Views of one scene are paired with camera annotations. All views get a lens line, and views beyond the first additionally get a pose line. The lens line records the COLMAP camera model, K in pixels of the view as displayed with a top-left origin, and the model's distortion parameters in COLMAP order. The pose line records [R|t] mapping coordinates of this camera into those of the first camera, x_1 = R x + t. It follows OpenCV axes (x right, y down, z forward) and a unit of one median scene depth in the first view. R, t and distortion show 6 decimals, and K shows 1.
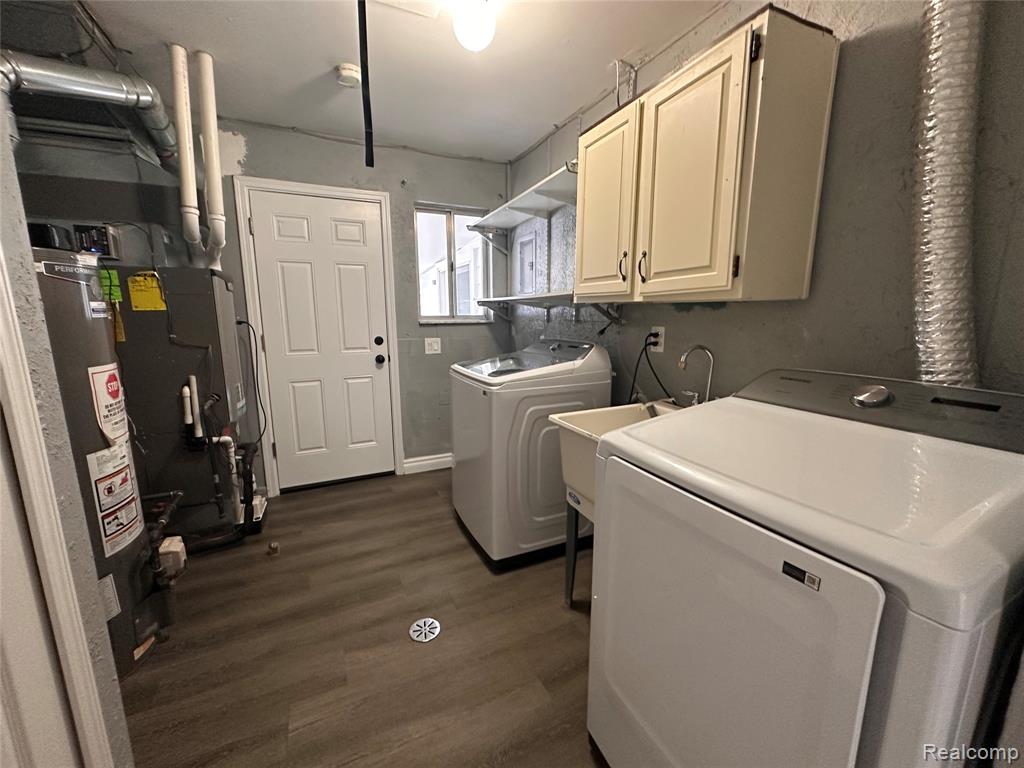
lens RADIAL K [[408.7, 0, 510.3], [0, 408.7, 386.4], [0, 0, 1]] dist [-0.002977, 0.000308]
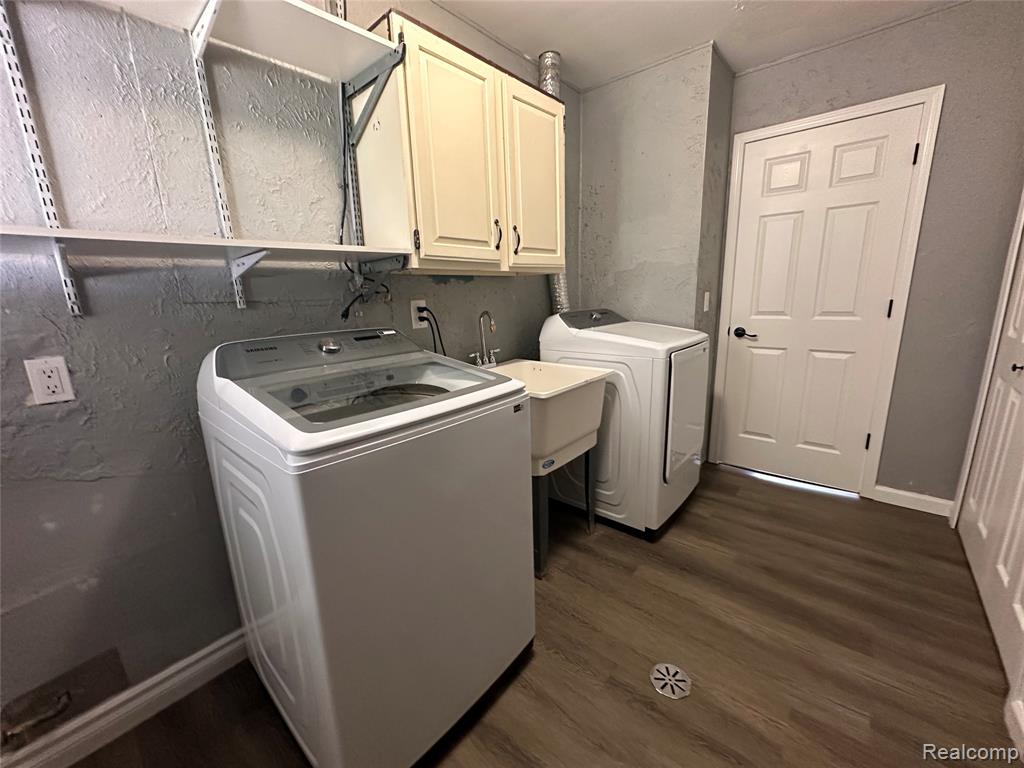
lens RADIAL K [[408.7, 0, 513.9], [0, 408.7, 384.1], [0, 0, 1]] dist [-0.002977, 0.000308]
pose [[-0.404666, -0.180754, 0.896422, -0.669745], [0.193842, 0.941039, 0.277256, -0.207794], [-0.893684, 0.285960, -0.345769, 1.347263]]
